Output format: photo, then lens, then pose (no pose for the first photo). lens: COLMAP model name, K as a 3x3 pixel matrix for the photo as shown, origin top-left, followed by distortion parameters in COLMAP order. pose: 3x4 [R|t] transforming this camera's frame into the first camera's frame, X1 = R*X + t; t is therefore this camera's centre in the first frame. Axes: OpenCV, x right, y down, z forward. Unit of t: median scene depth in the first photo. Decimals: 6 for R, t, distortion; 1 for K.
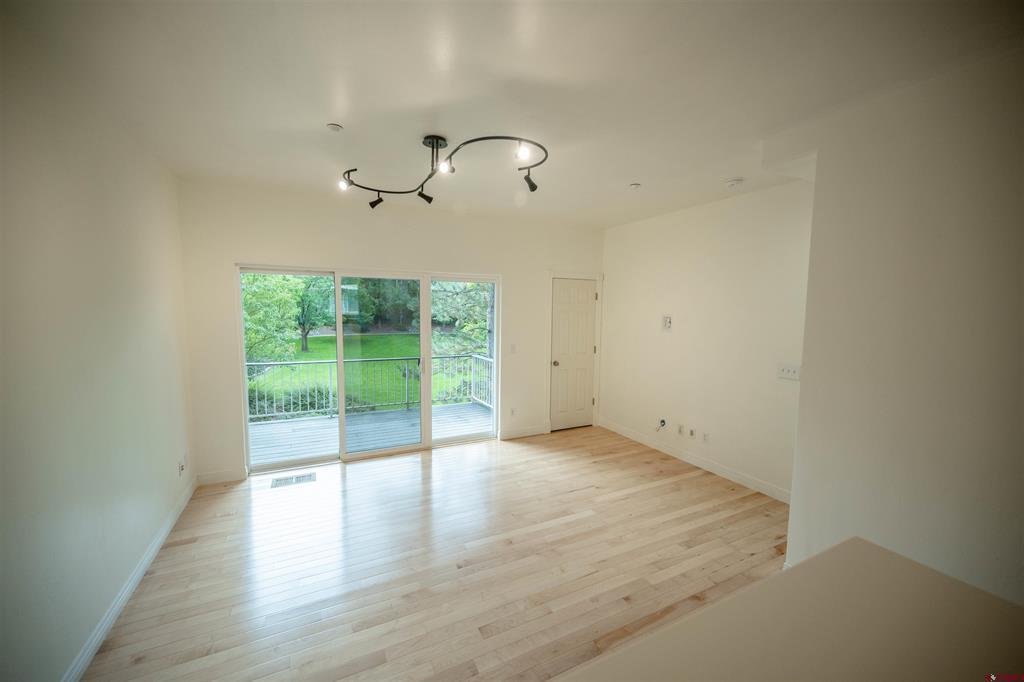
lens RADIAL K [[402.1, 0, 507.4], [0, 402.1, 343.2], [0, 0, 1]] dist [-0.001447, -0.000060]
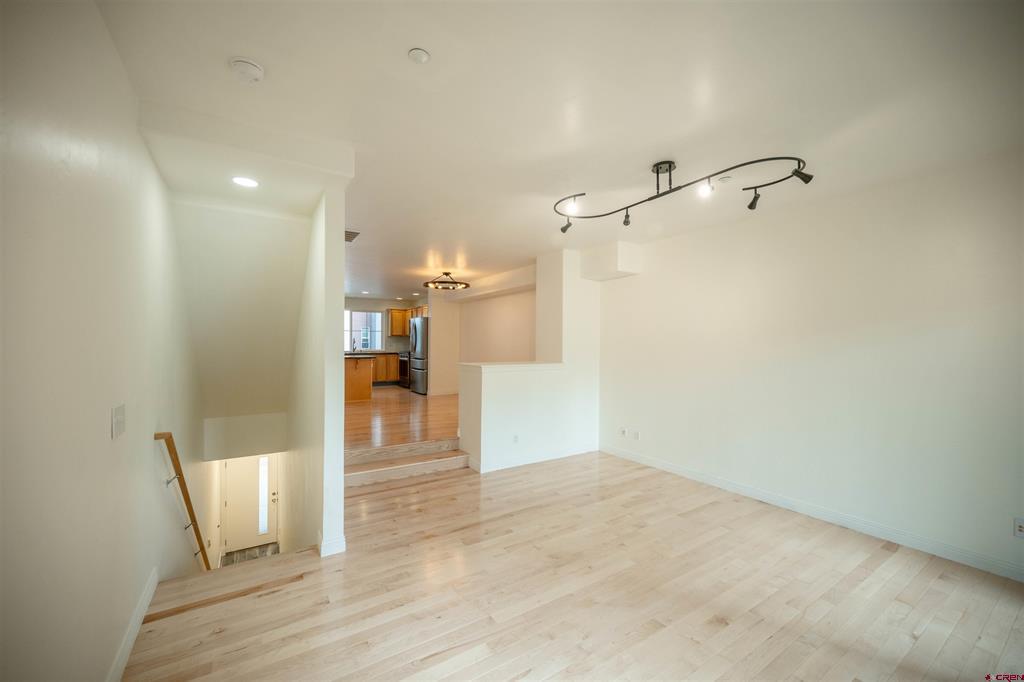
lens RADIAL K [[402.1, 0, 507.4], [0, 402.1, 343.2], [0, 0, 1]] dist [-0.001447, -0.000060]
pose [[-0.993948, -0.015914, -0.108692, 0.199689], [-0.025535, 0.995818, 0.087713, -0.067193], [0.106842, 0.089958, -0.990198, 1.194687]]
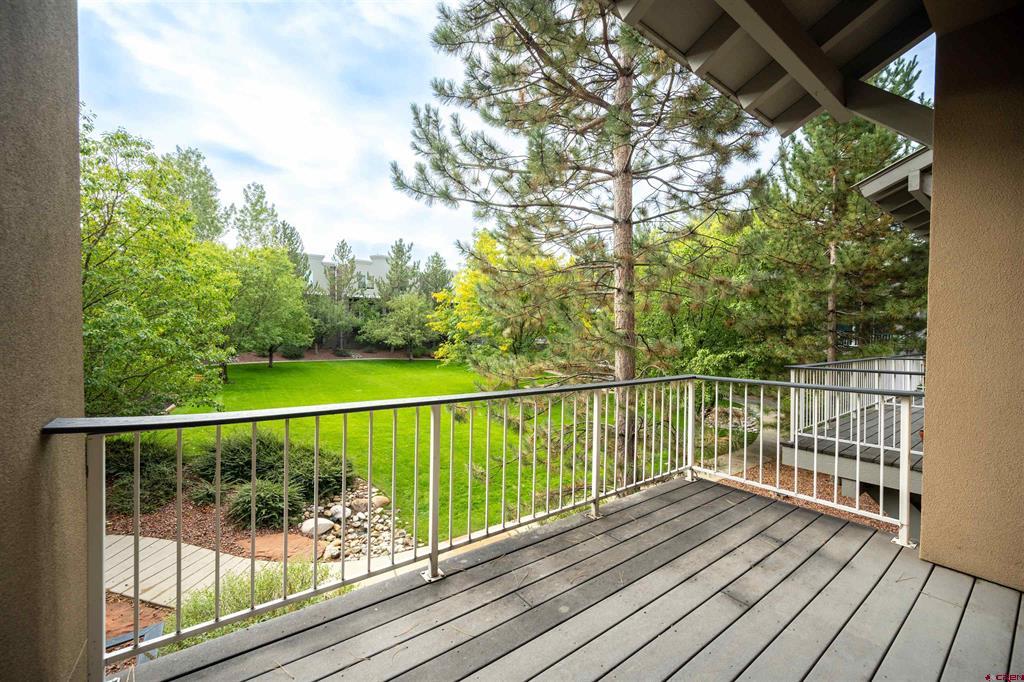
lens RADIAL K [[402.1, 0, 507.4], [0, 402.1, 343.2], [0, 0, 1]] dist [-0.001447, -0.000060]
pose [[0.985722, -0.002862, 0.168354, -0.636398], [0.014394, 0.997628, -0.067318, 0.032123], [-0.167762, 0.068780, 0.983425, 0.974562]]
